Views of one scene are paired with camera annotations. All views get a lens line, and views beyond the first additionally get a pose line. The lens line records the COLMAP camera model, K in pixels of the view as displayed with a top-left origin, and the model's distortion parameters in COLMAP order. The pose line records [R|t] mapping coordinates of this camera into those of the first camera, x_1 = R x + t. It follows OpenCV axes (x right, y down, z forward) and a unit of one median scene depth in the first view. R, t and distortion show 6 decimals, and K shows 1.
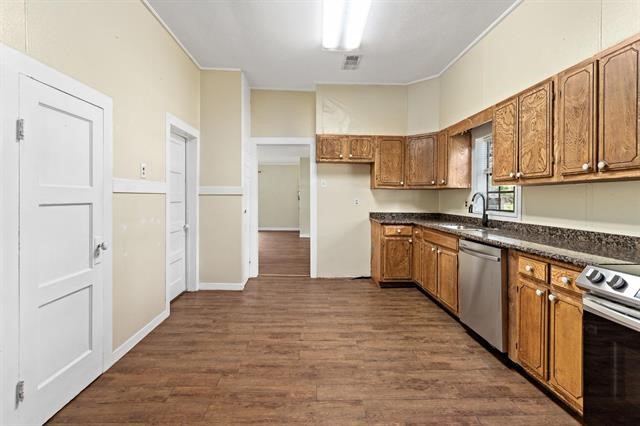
lens RADIAL K [[304.9, 0, 307.6], [0, 304.9, 196.8], [0, 0, 1]] dist [0.002626, -0.000172]
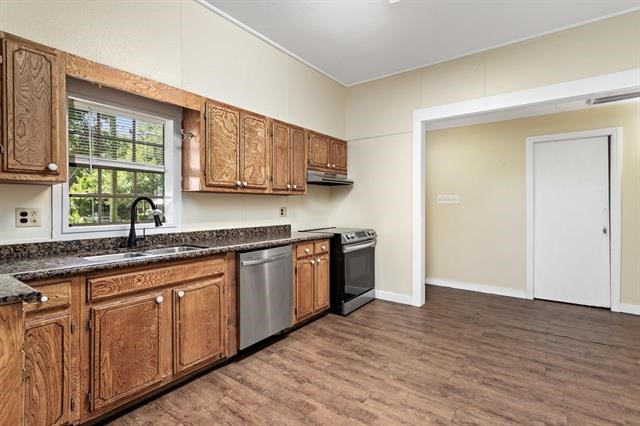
lens RADIAL K [[304.9, 0, 325.5], [0, 304.9, 208.5], [0, 0, 1]] dist [0.002626, -0.000172]
pose [[-0.806264, -0.009151, 0.591486, -0.217137], [-0.002874, 0.999929, 0.011553, 0.004144], [-0.591549, 0.007615, -0.806233, 1.839522]]
